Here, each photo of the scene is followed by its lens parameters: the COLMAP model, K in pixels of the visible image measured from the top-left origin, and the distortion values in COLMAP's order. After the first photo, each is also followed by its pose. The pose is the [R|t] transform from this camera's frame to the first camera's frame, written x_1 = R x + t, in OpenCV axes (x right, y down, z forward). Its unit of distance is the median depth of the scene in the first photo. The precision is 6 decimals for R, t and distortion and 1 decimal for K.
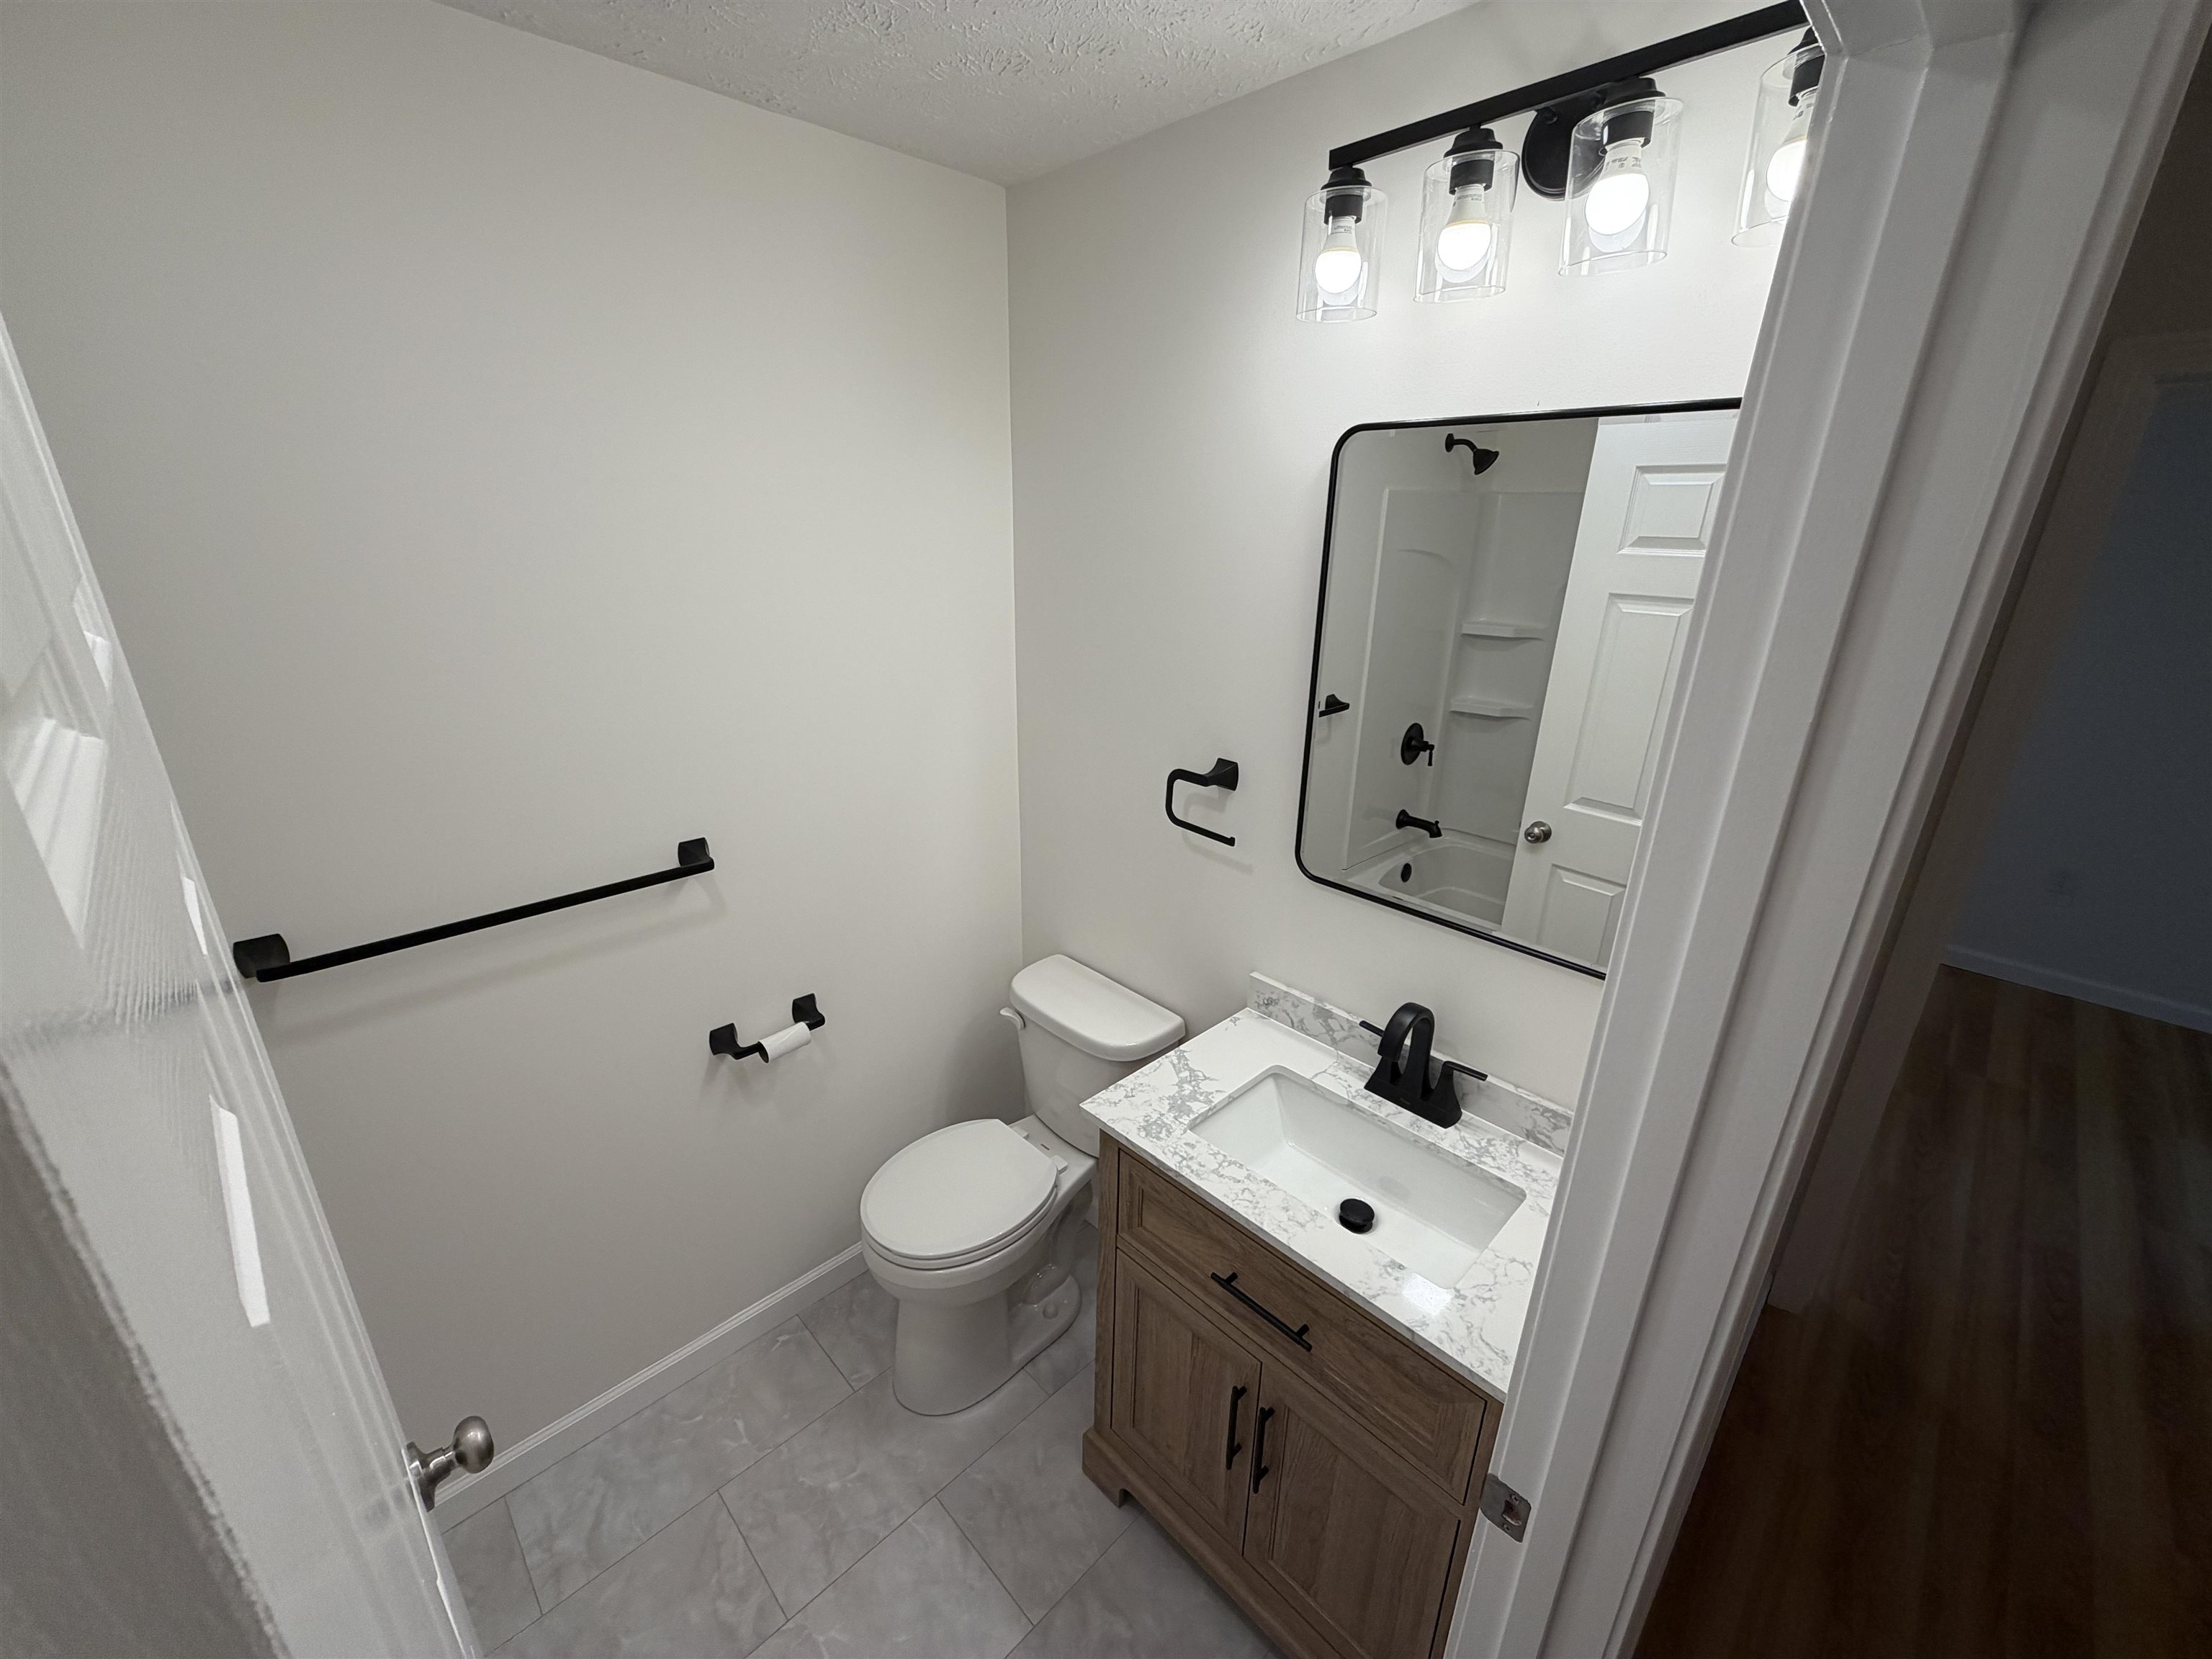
lens RADIAL K [[887.4, 0, 1106.0], [0, 887.4, 829.5], [0, 0, 1]] dist [0.000556, -0.000005]
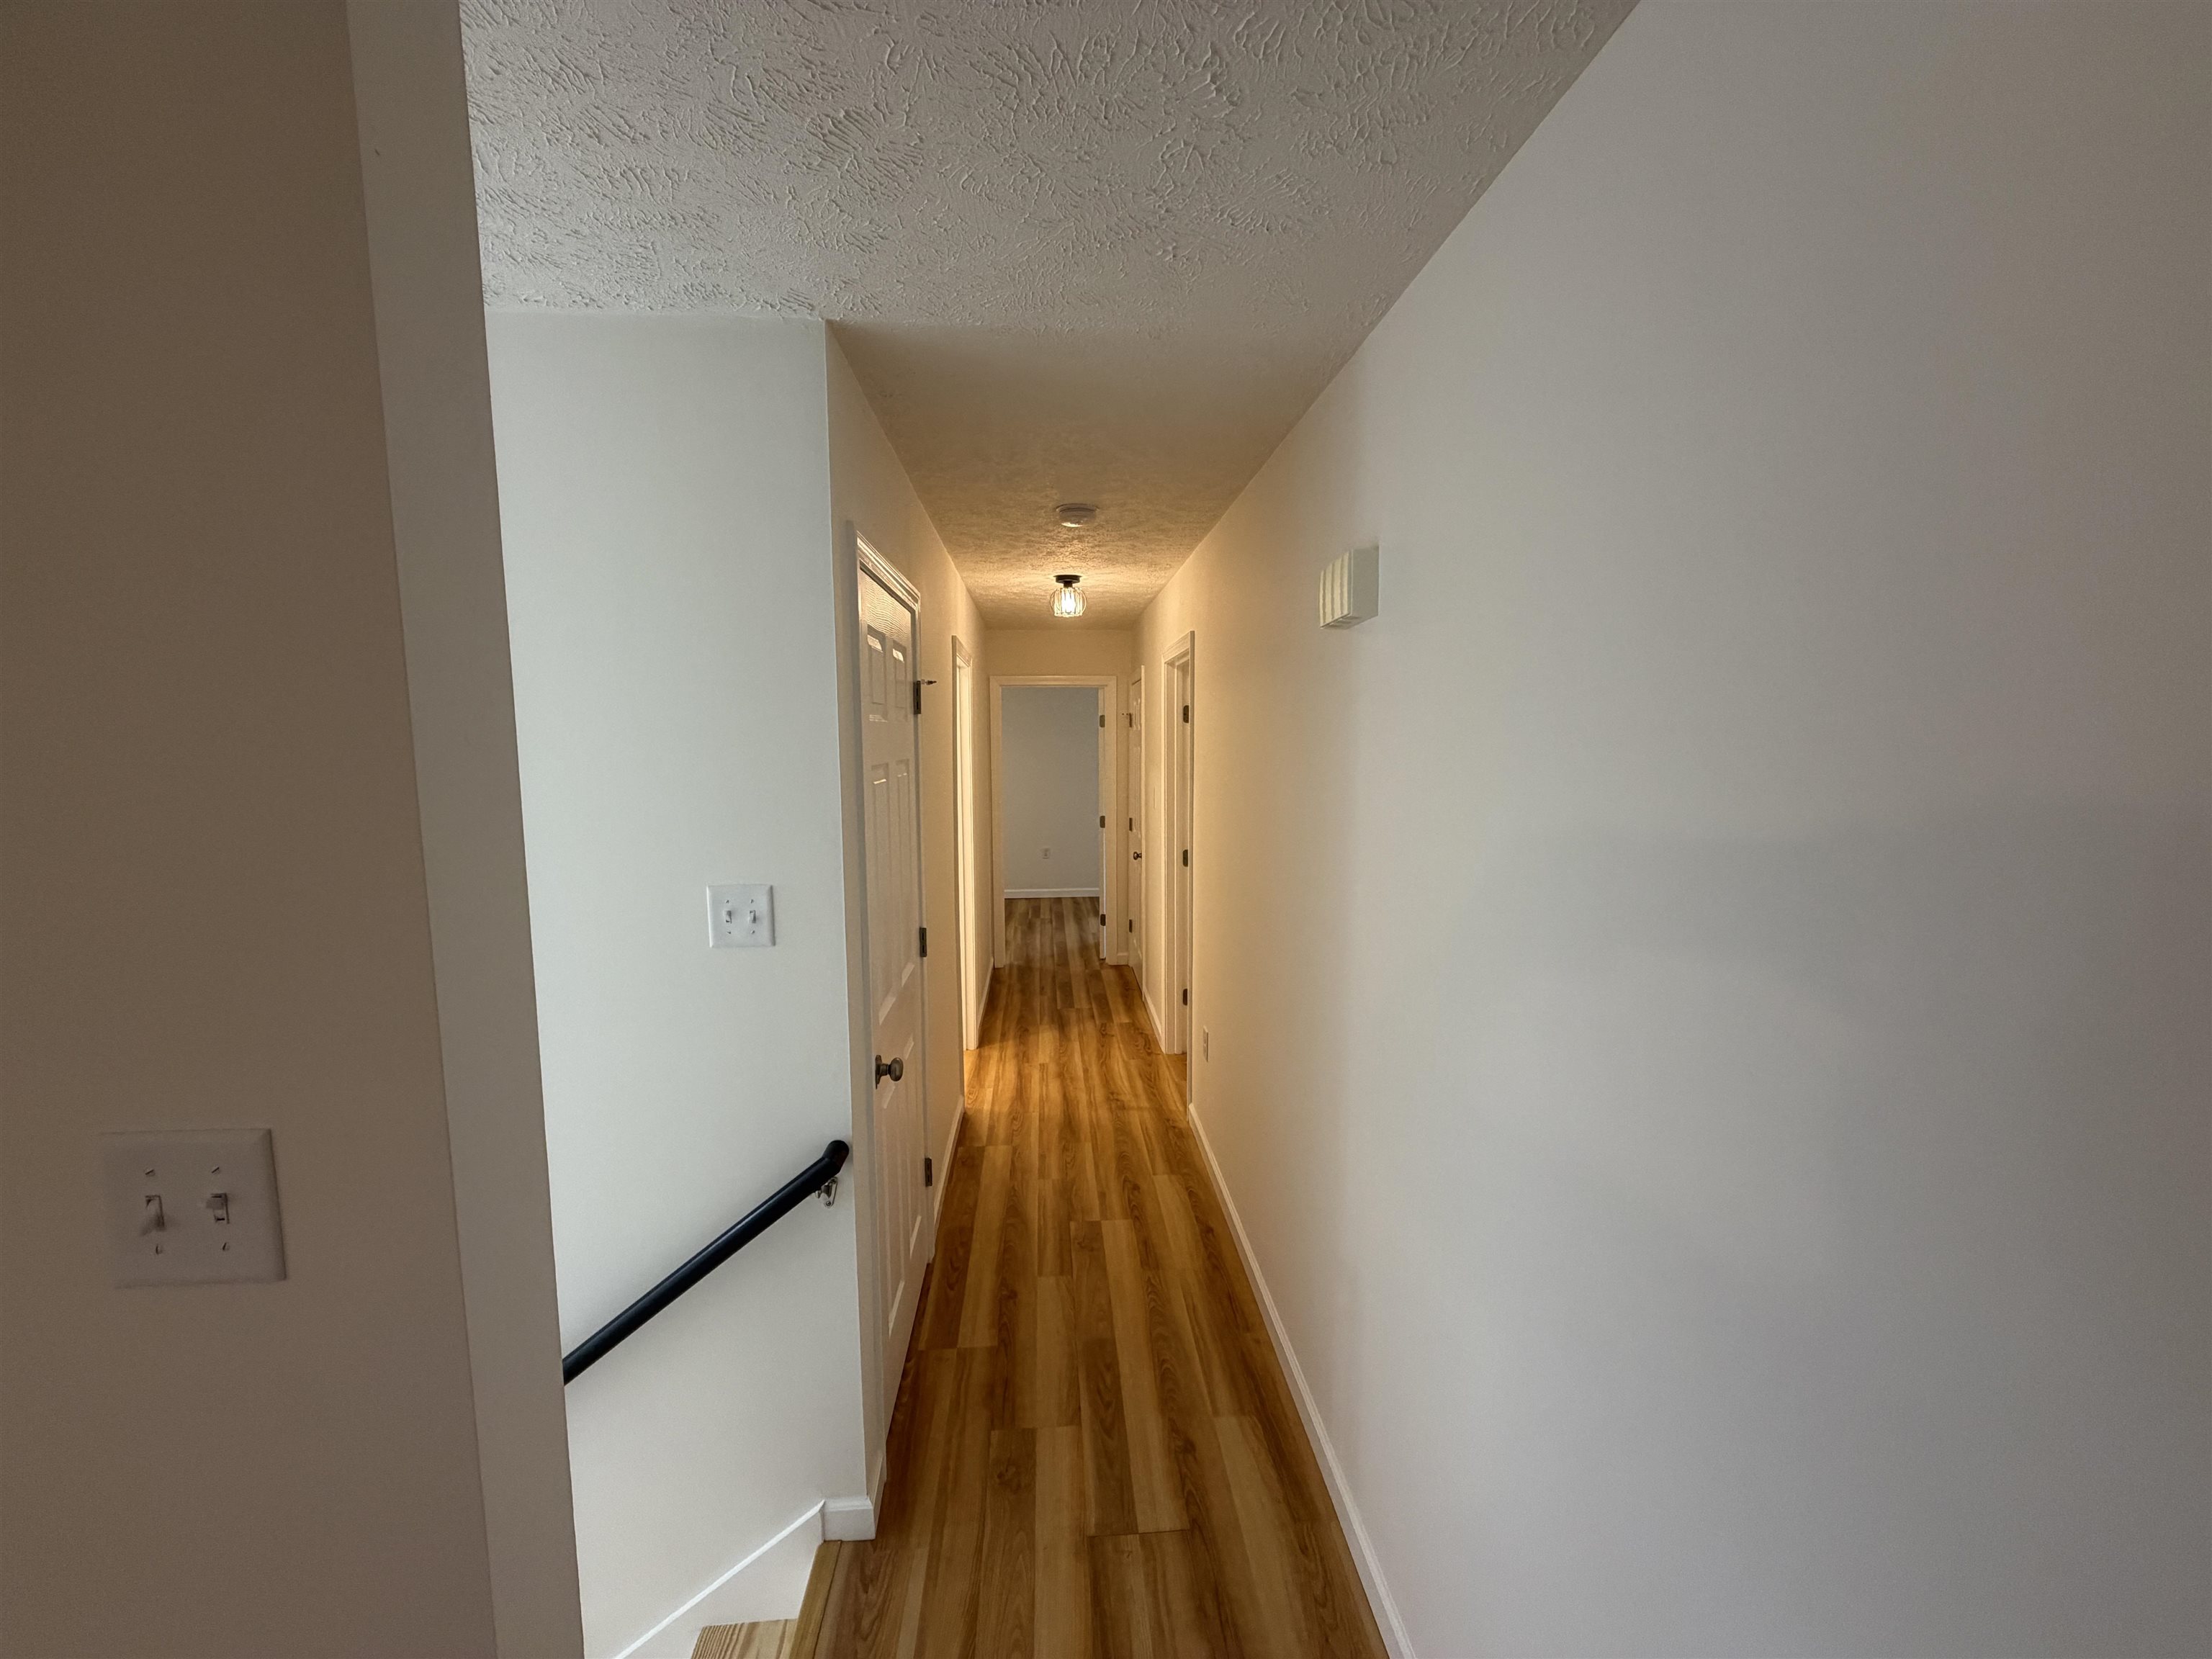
lens RADIAL K [[878.0, 0, 1106.0], [0, 878.0, 829.5], [0, 0, 1]] dist [0.000432, -0.000027]
pose [[0.651872, -0.100842, 0.751594, -0.849518], [0.274992, 0.955091, -0.110362, 0.365024], [-0.706712, 0.278624, 0.650328, -0.942279]]
